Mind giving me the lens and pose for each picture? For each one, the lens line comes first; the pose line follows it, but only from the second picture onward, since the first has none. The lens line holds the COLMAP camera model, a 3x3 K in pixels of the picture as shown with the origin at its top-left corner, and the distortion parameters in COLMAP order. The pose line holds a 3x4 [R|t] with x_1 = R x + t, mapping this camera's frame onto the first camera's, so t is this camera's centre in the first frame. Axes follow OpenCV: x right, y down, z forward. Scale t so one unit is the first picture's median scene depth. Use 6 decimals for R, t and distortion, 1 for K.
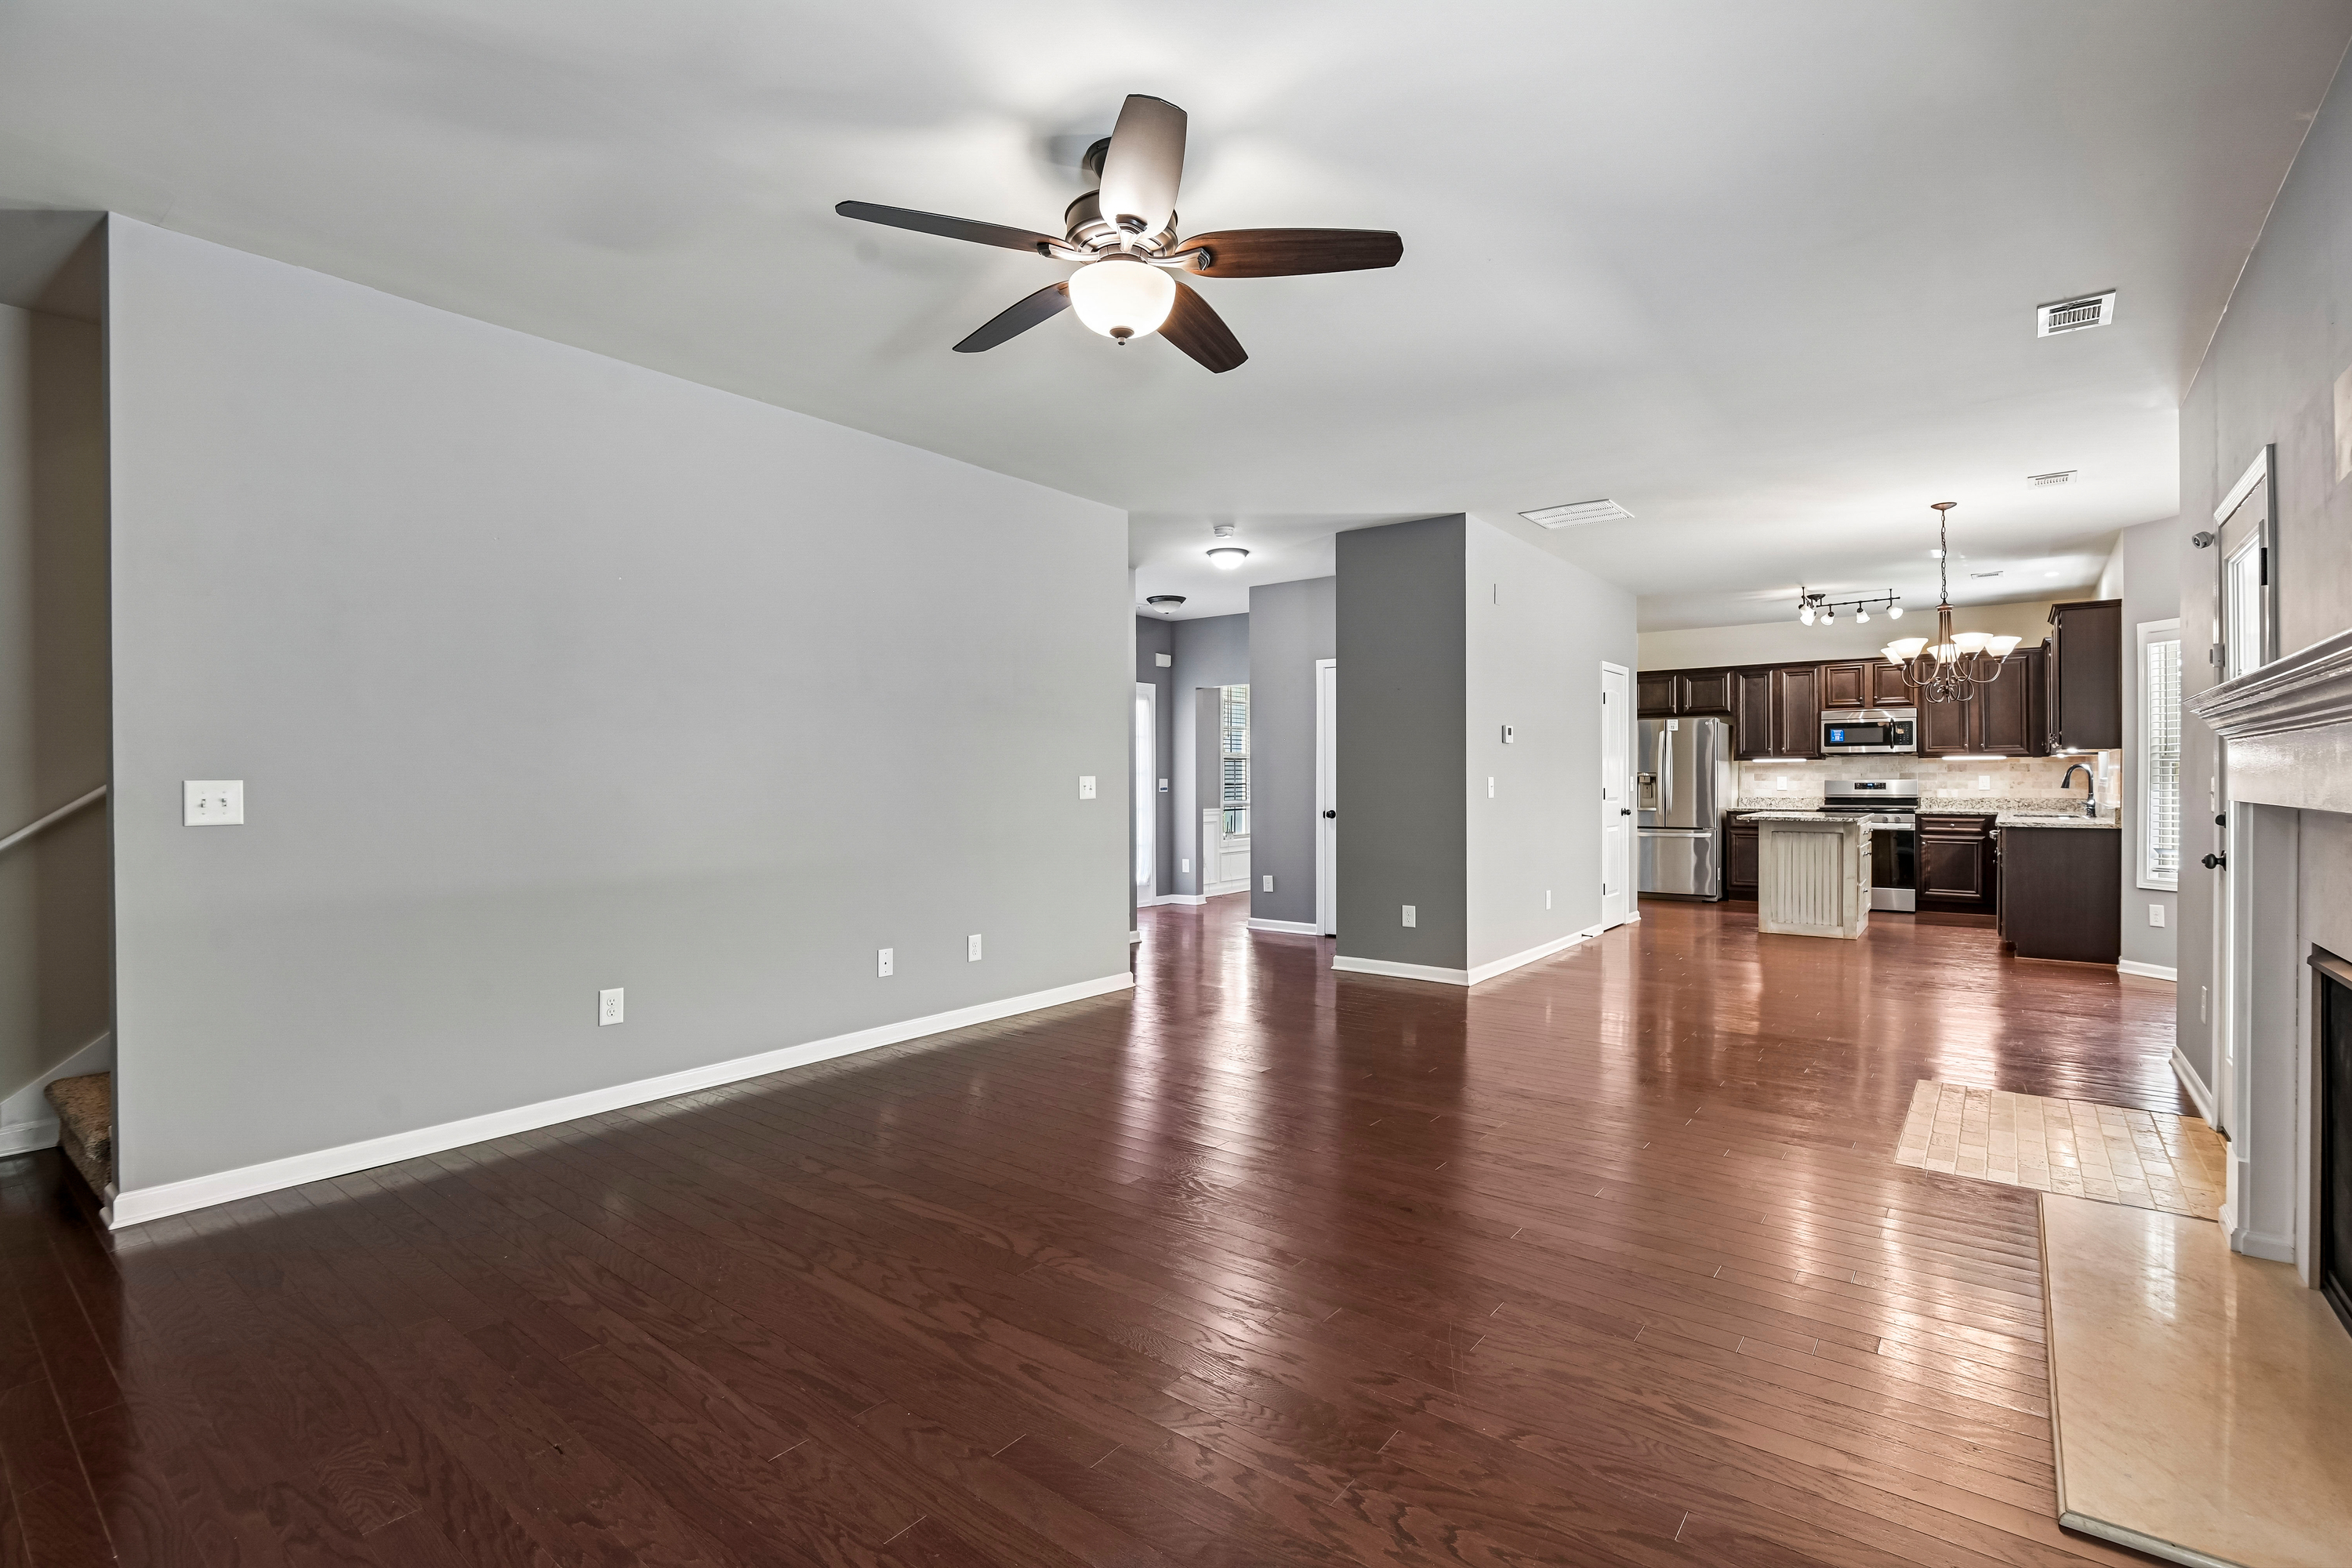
lens RADIAL K [[1066.8, 0, 1184.8], [0, 1066.8, 780.7], [0, 0, 1]] dist [-0.010277, -0.002858]
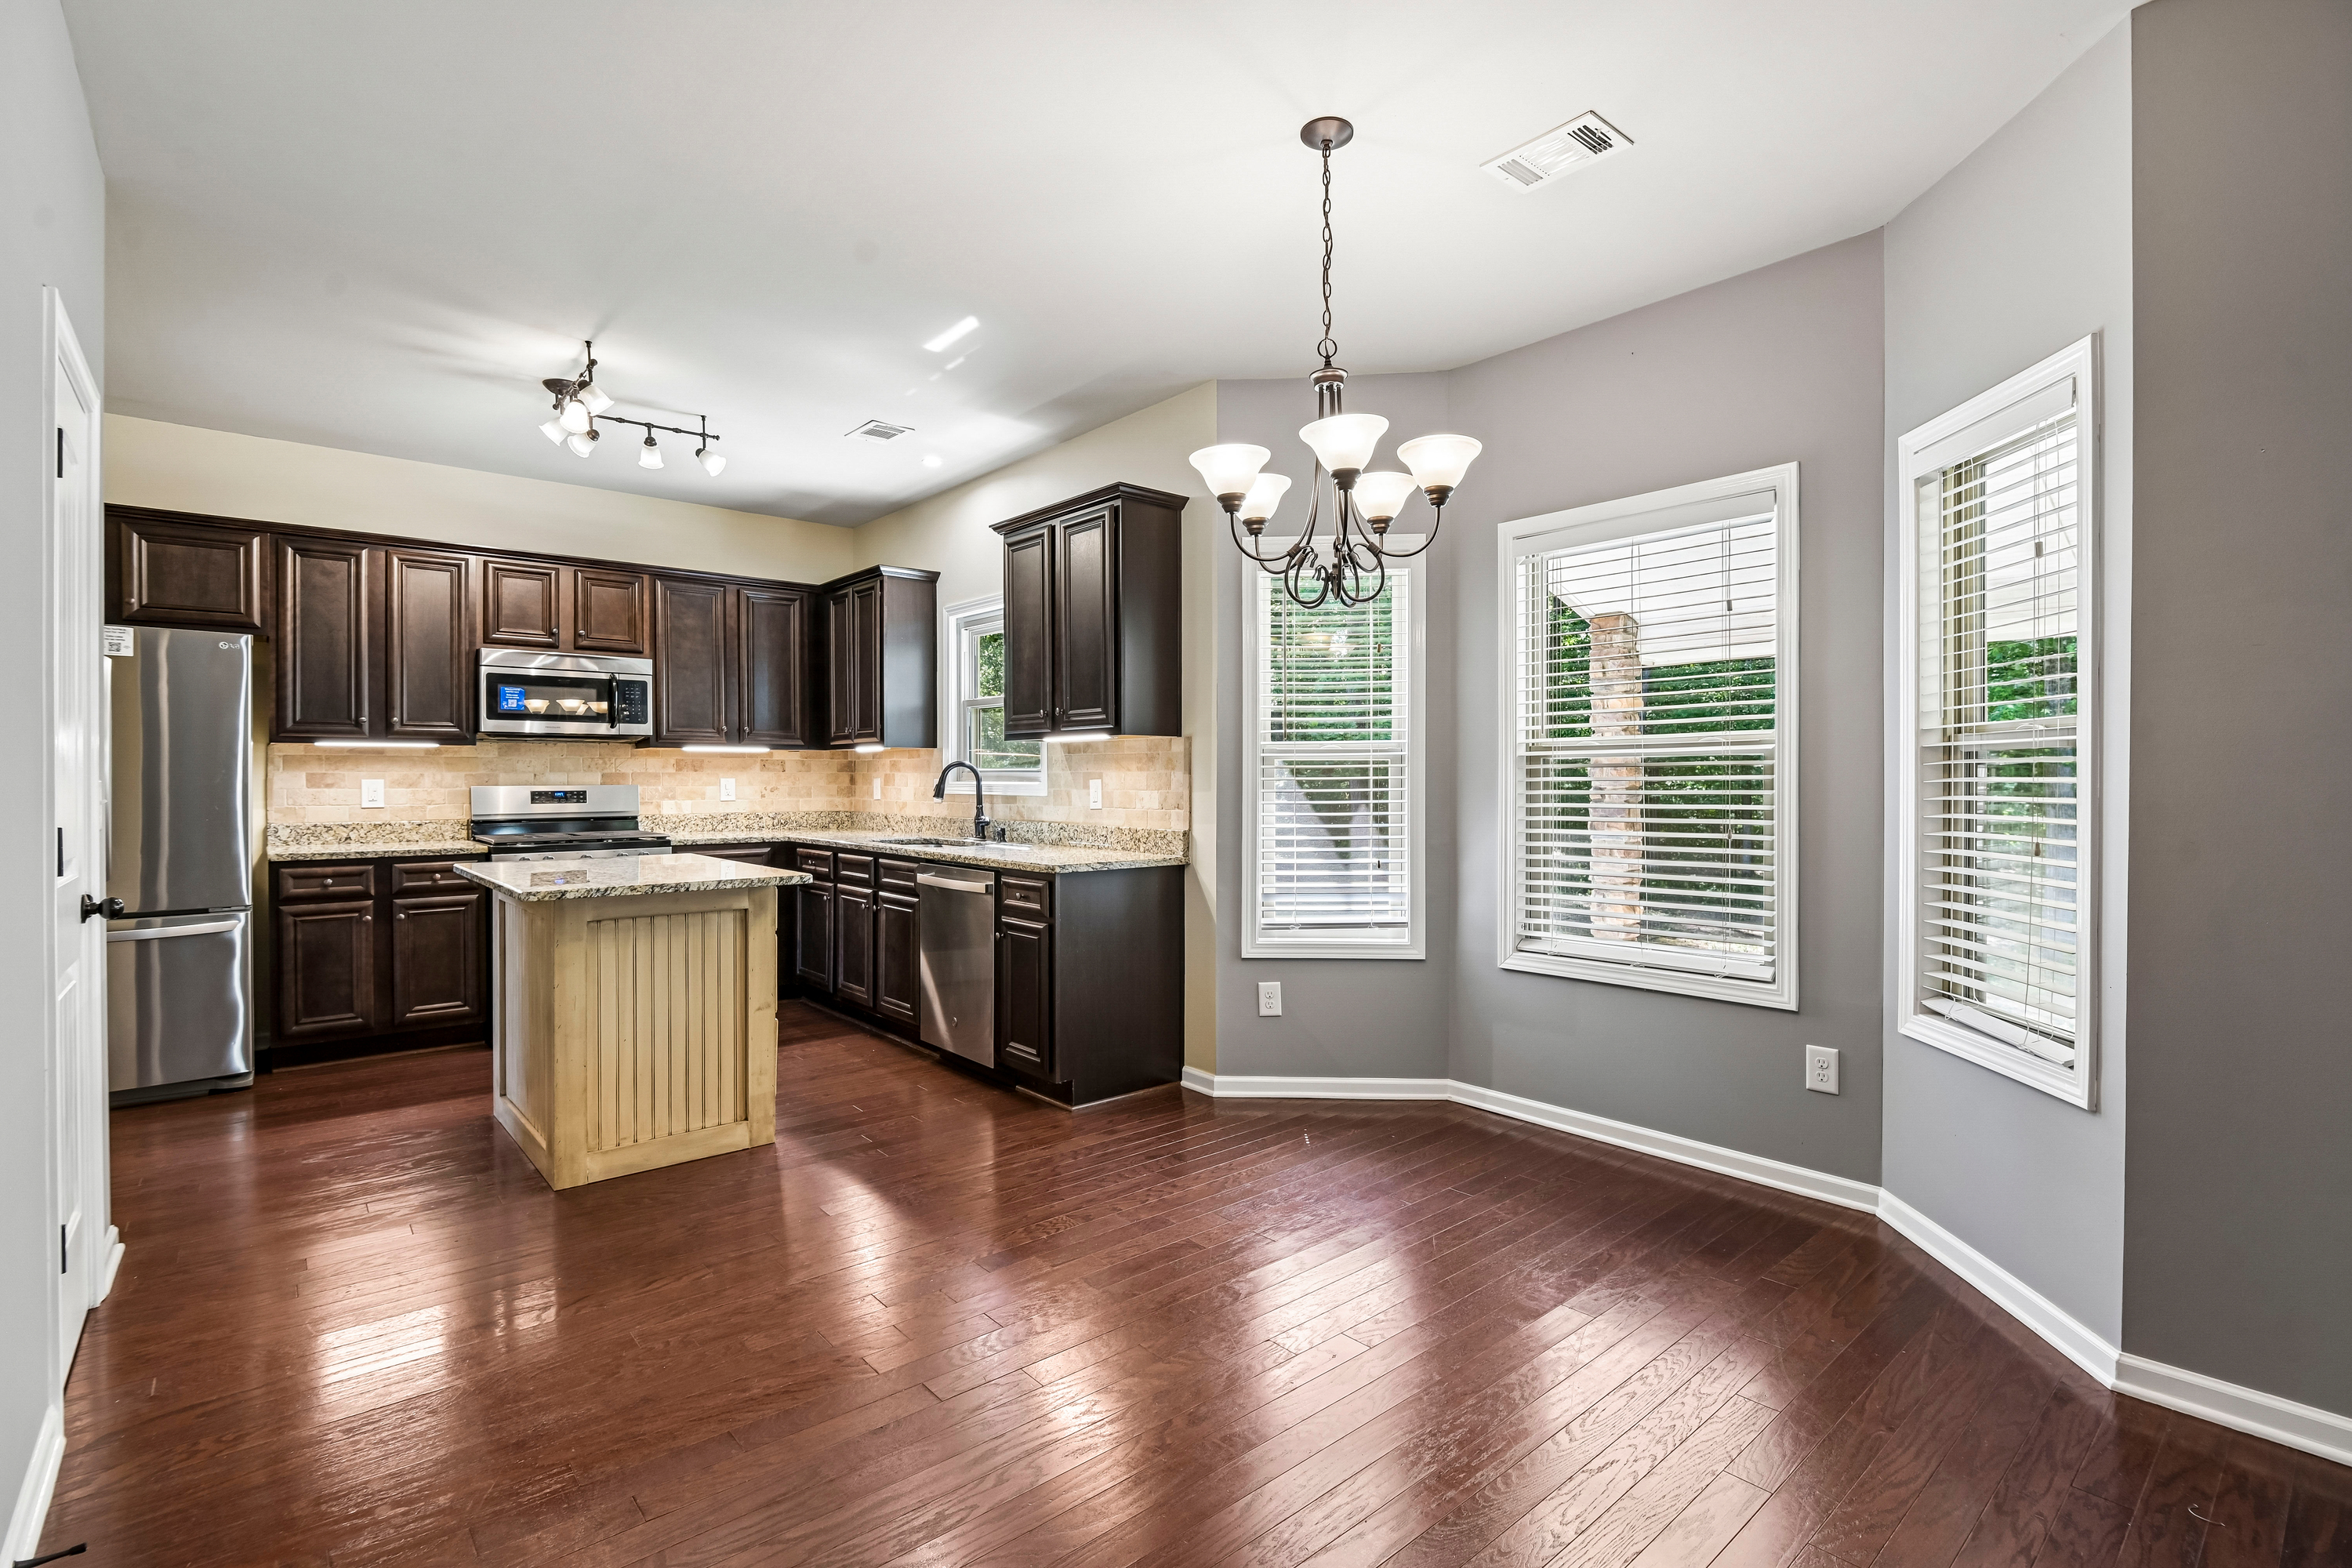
lens RADIAL K [[1066.8, 0, 1187.4], [0, 1066.8, 779.9], [0, 0, 1]] dist [-0.010277, -0.002858]
pose [[0.194870, -0.000627, 0.980829, 0.182640], [0.002706, 0.999996, 0.000102, -0.002837], [-0.980825, 0.002634, 0.194871, 0.599609]]
